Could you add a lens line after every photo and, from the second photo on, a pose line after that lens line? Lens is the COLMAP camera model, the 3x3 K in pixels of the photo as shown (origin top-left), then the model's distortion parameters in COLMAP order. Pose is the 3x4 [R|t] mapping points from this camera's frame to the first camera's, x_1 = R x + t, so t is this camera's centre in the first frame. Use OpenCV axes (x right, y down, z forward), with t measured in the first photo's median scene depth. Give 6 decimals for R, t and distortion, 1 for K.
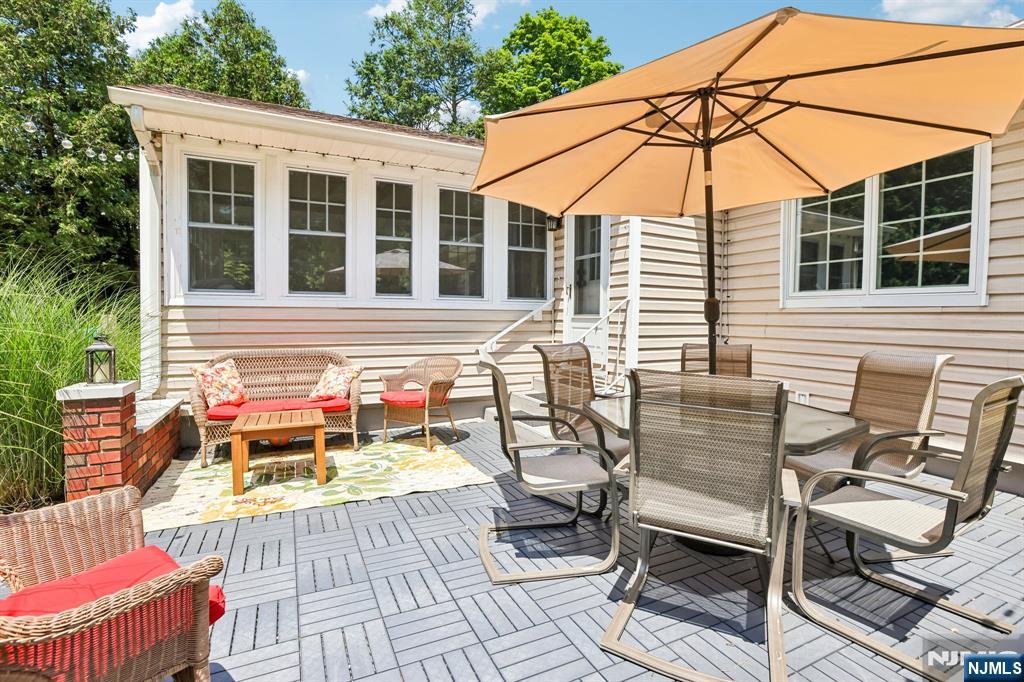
lens RADIAL K [[468.3, 0, 512.0], [0, 468.3, 340.5], [0, 0, 1]] dist [-0.035592, 0.005906]
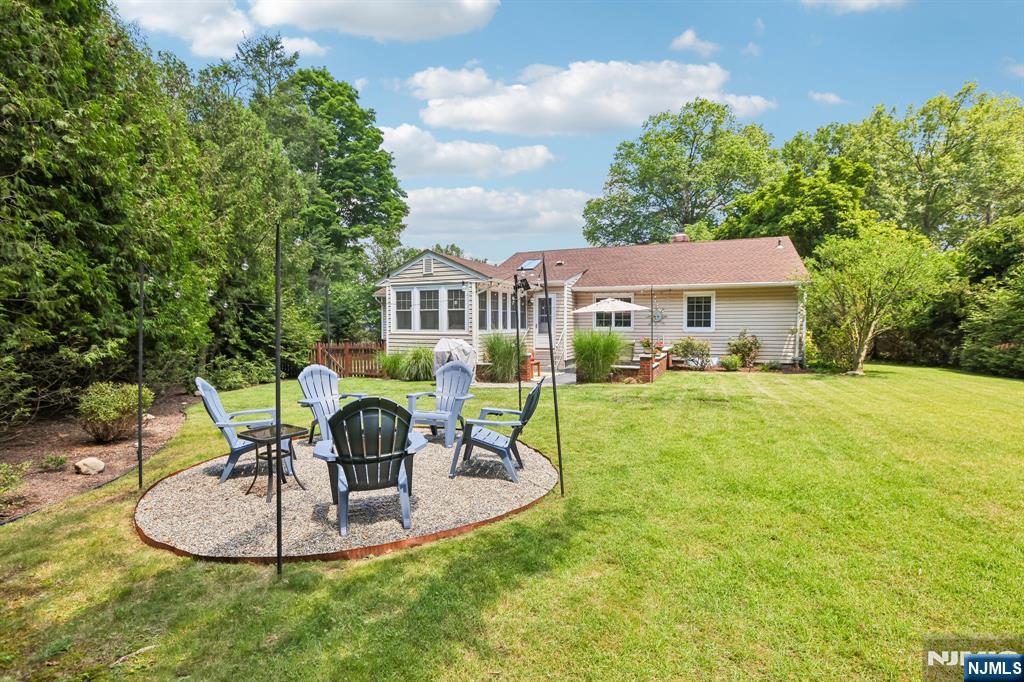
lens RADIAL K [[468.3, 0, 519.4], [0, 468.3, 347.0], [0, 0, 1]] dist [-0.035592, 0.005906]
pose [[0.764883, -0.041945, 0.642803, -2.224093], [0.042326, 0.998994, 0.014823, -0.016576], [-0.642778, 0.015869, 0.765888, -1.482358]]
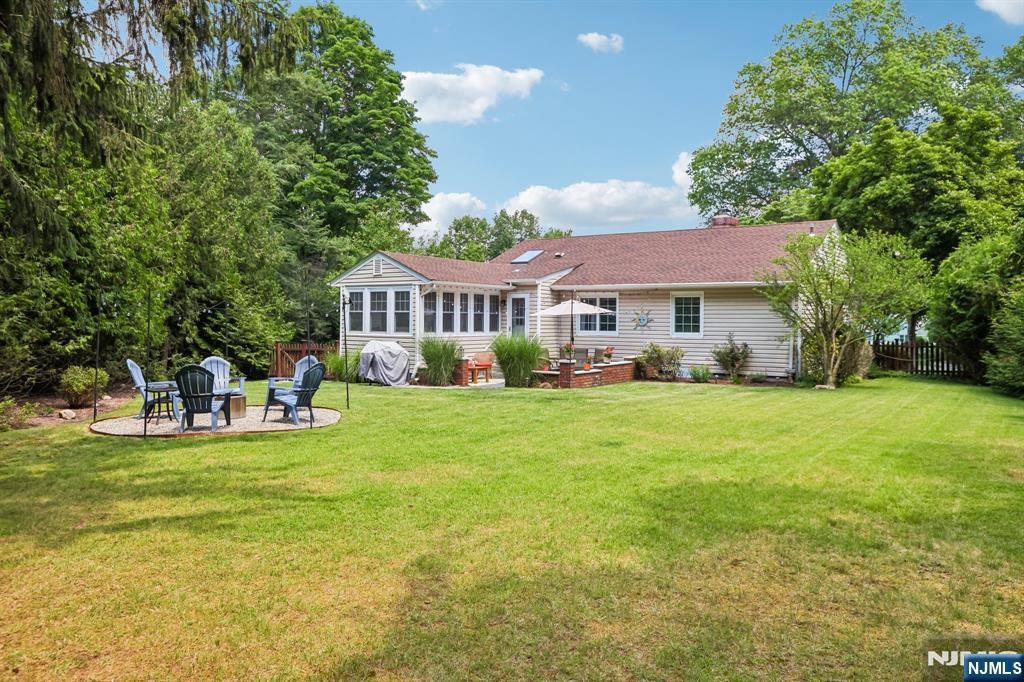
lens RADIAL K [[717.1, 0, 520.5], [0, 717.1, 332.0], [0, 0, 1]] dist [-0.000802, 0.014727]
pose [[0.868223, -0.008460, 0.496102, -2.181868], [0.025084, 0.999324, -0.026858, 0.034727], [-0.495539, 0.035763, 0.867849, -3.078077]]
